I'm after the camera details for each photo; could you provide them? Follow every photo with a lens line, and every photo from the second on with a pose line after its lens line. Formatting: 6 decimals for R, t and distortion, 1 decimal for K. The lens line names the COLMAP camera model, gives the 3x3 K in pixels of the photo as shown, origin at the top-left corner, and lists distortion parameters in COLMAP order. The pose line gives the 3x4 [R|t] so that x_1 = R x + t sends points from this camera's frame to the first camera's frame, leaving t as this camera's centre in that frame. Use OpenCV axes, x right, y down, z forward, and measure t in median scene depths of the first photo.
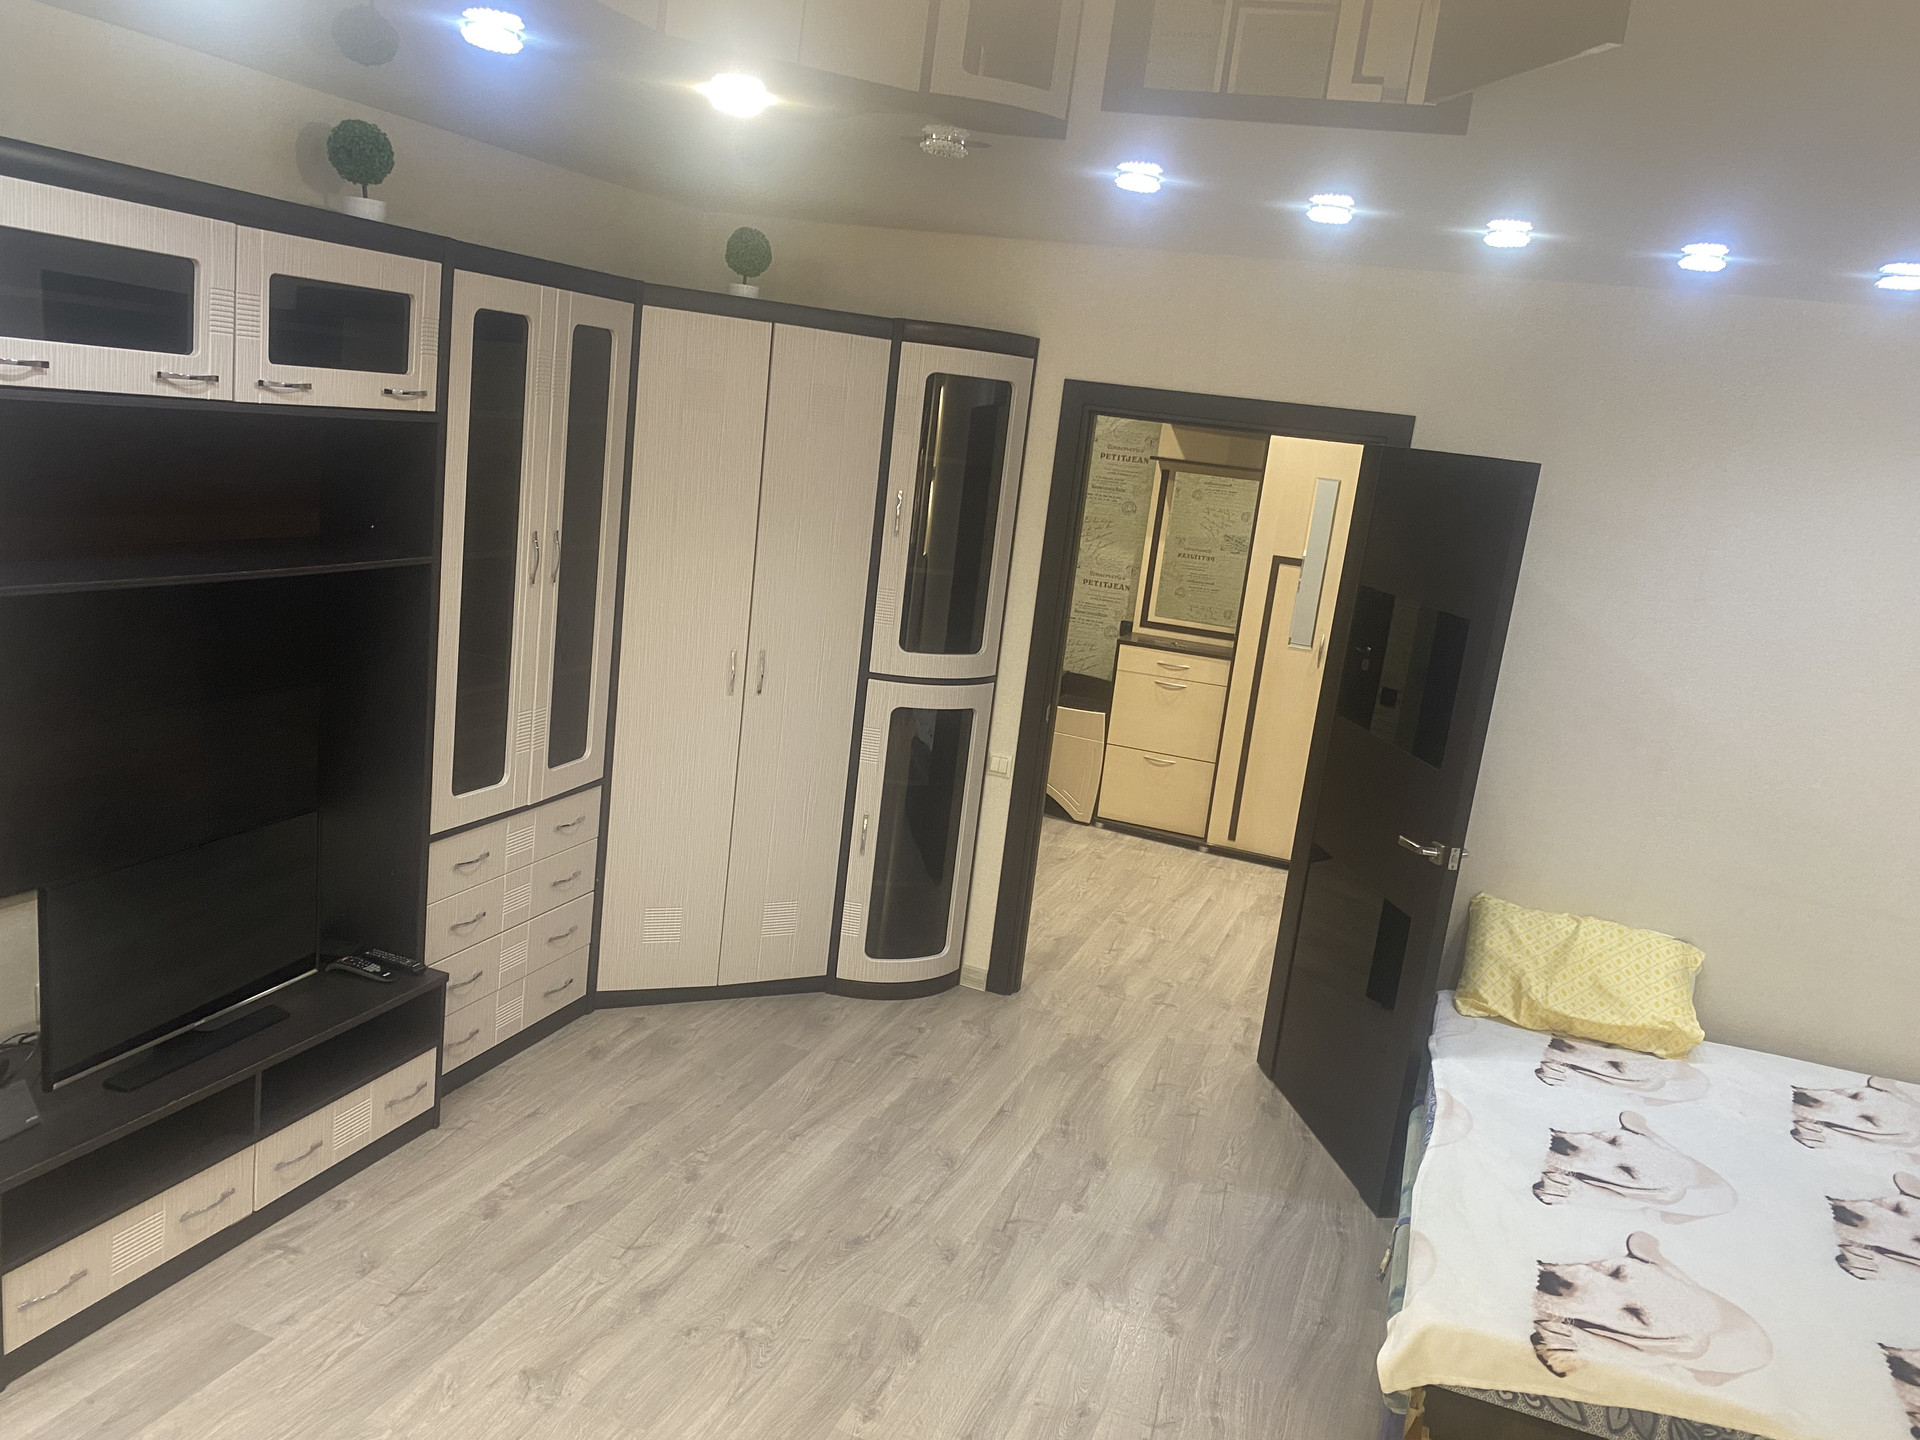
lens RADIAL K [[1460.8, 0, 974.7], [0, 1460.8, 716.9], [0, 0, 1]] dist [0.023247, -0.024398]
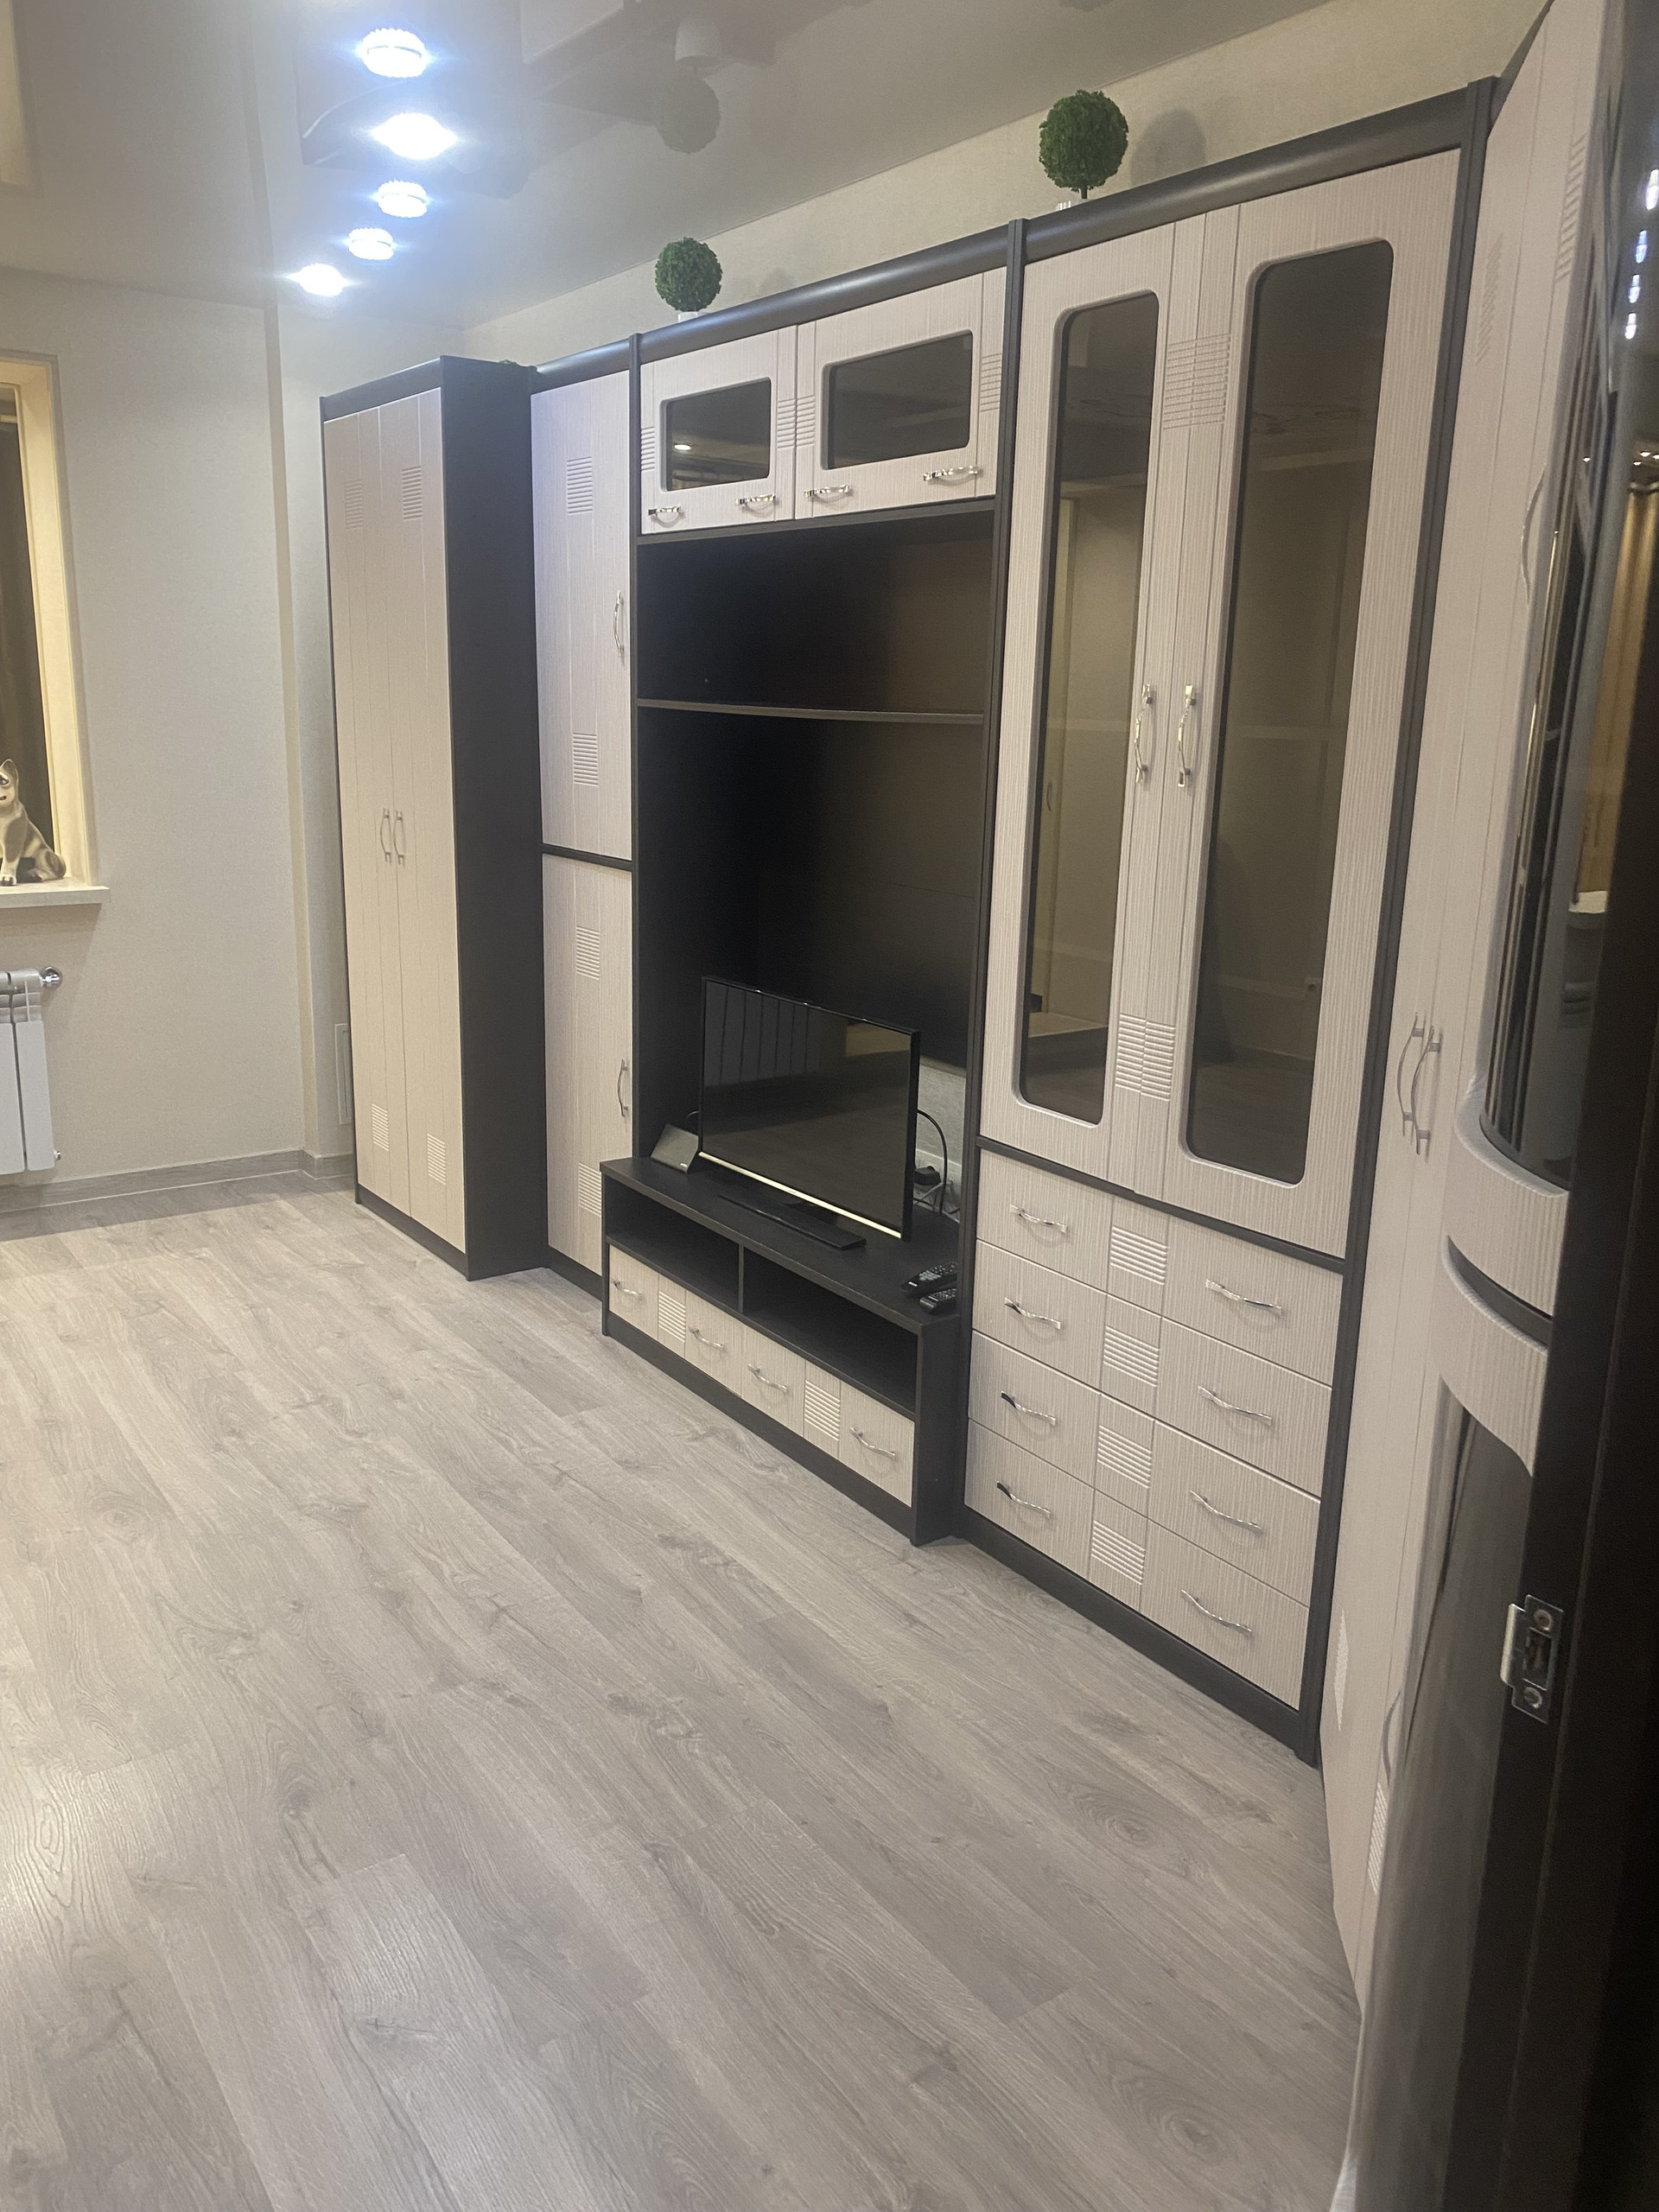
lens RADIAL K [[1683.0, 0, 821.3], [0, 1683.0, 1088.2], [0, 0, 1]] dist [0.023247, -0.024398]
pose [[-0.558334, 0.061168, -0.827358, 0.345370], [-0.262037, 0.933223, 0.245828, -0.122465], [0.787147, 0.354052, -0.505022, 1.432886]]
